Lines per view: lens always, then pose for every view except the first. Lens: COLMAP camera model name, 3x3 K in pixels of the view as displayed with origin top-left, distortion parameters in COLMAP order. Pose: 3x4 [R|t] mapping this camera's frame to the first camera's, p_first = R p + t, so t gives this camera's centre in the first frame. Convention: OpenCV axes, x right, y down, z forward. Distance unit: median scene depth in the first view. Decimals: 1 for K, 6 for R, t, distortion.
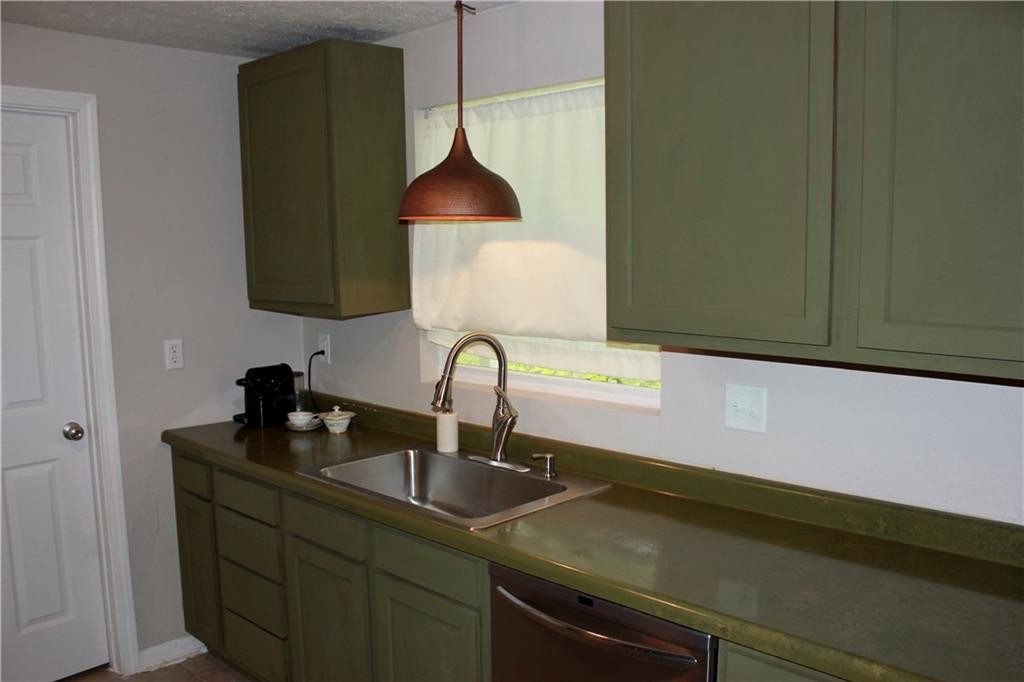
lens RADIAL K [[849.9, 0, 512.0], [0, 849.9, 341.0], [0, 0, 1]] dist [-0.005601, -0.140983]
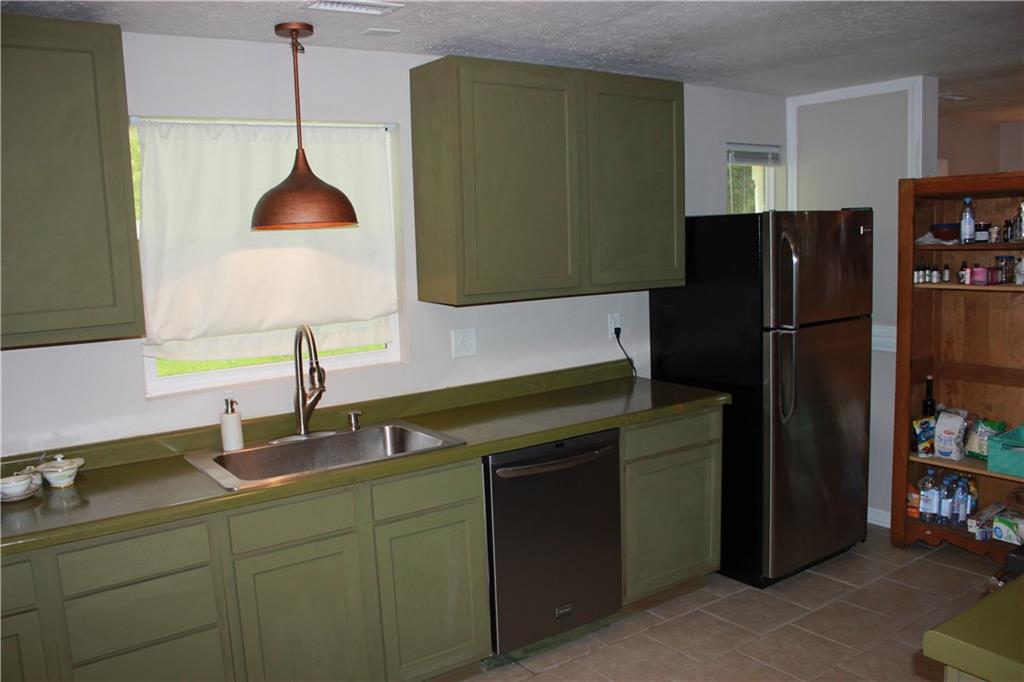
lens RADIAL K [[849.9, 0, 512.0], [0, 849.9, 341.0], [0, 0, 1]] dist [-0.005601, -0.140983]
pose [[0.225969, -0.117236, 0.967054, -1.081540], [0.153534, 0.984610, 0.083488, -0.040929], [-0.961959, 0.129610, 0.240491, 0.445586]]
